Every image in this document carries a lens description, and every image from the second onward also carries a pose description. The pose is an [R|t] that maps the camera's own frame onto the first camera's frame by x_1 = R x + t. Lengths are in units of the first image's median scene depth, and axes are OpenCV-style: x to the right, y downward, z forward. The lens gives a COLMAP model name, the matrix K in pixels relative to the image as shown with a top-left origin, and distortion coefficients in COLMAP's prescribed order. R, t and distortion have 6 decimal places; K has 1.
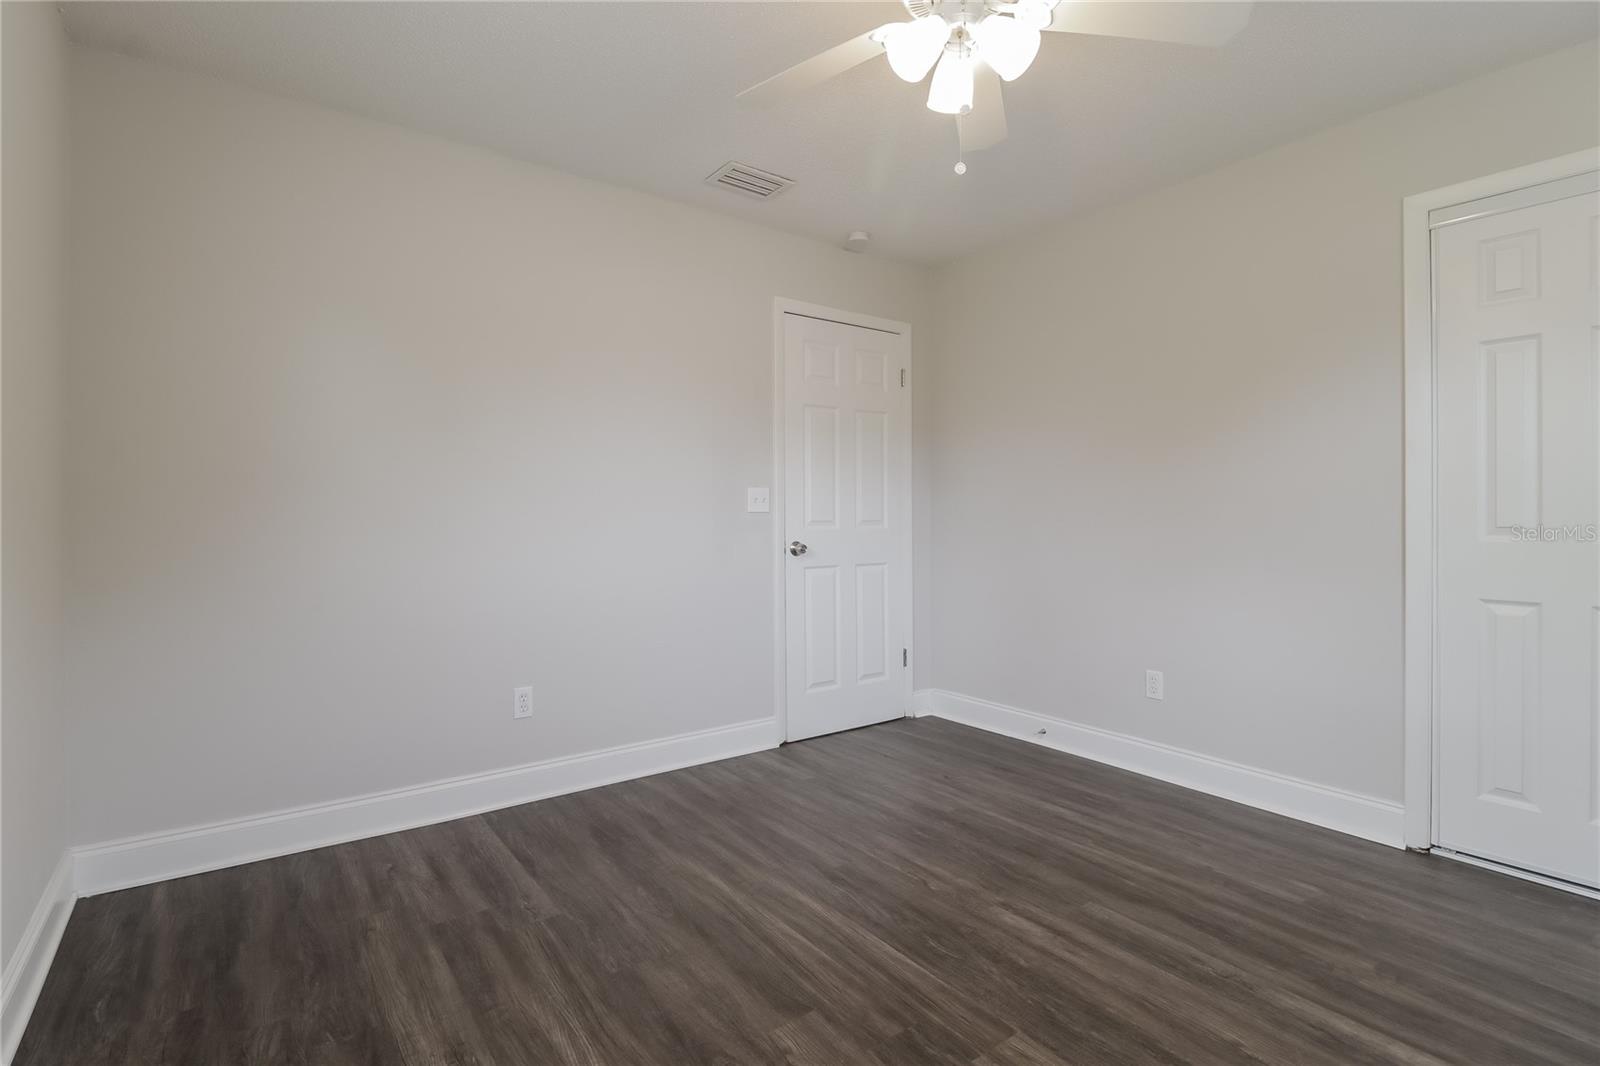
lens RADIAL K [[747.2, 0, 795.3], [0, 747.2, 508.2], [0, 0, 1]] dist [-0.002075, -0.000140]
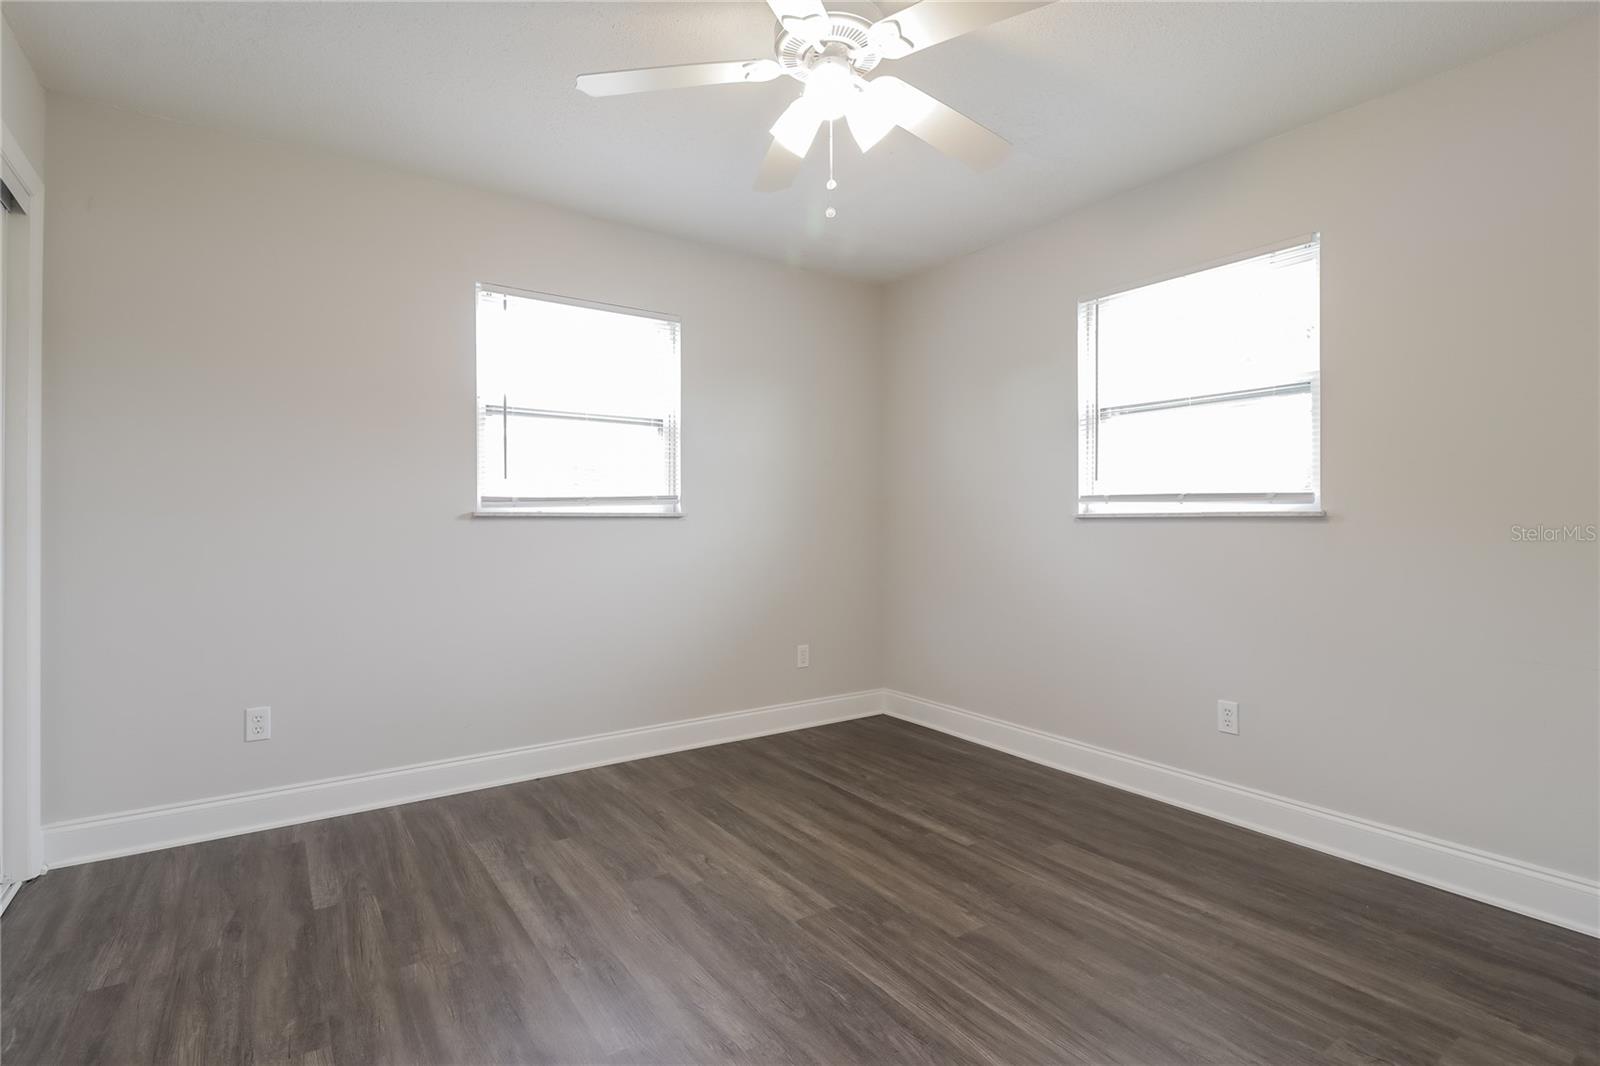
lens RADIAL K [[747.2, 0, 795.3], [0, 747.2, 508.2], [0, 0, 1]] dist [-0.002075, -0.000140]
pose [[-0.999651, -0.003966, 0.026099, 0.256543], [-0.004697, 0.999597, -0.027980, 0.022659], [-0.025977, -0.028092, -0.999268, 2.241688]]
